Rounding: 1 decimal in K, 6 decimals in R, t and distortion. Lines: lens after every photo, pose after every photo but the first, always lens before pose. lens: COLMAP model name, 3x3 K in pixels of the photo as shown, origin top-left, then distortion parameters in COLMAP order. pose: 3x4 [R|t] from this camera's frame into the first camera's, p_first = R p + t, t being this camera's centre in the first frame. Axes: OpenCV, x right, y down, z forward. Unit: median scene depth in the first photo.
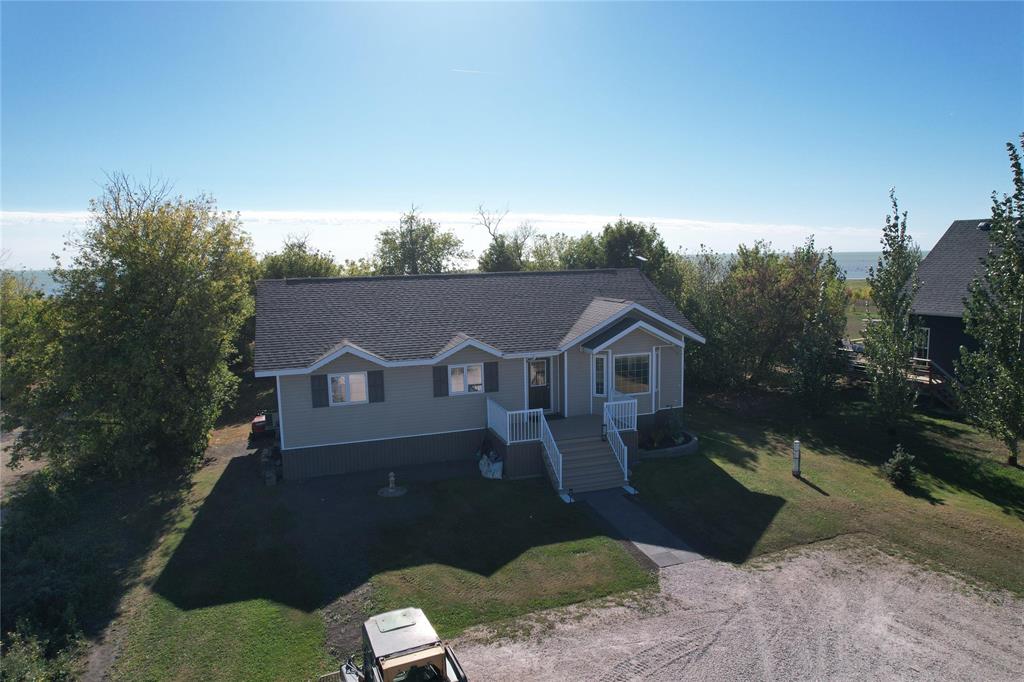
lens RADIAL K [[627.1, 0, 512.0], [0, 627.1, 341.0], [0, 0, 1]] dist [-0.036279, 0.002981]
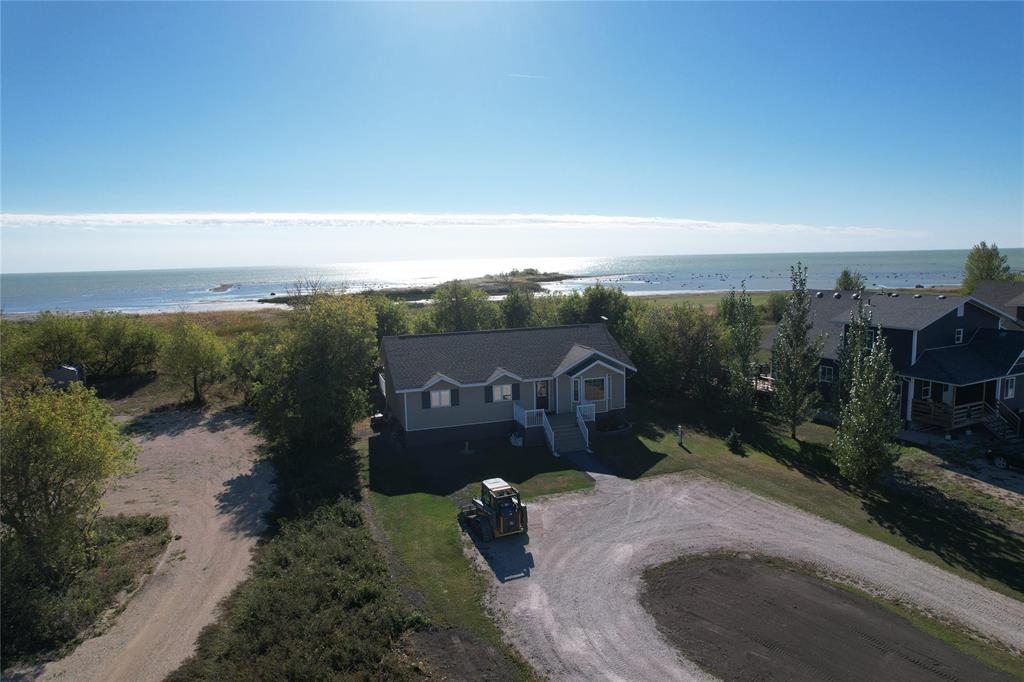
lens RADIAL K [[627.1, 0, 512.0], [0, 627.1, 341.0], [0, 0, 1]] dist [-0.036279, 0.002981]
pose [[0.999971, -0.002878, -0.007047, -0.034559], [0.002877, 0.999996, -0.000138, -0.099741], [0.007048, 0.000117, 0.999975, -0.914245]]
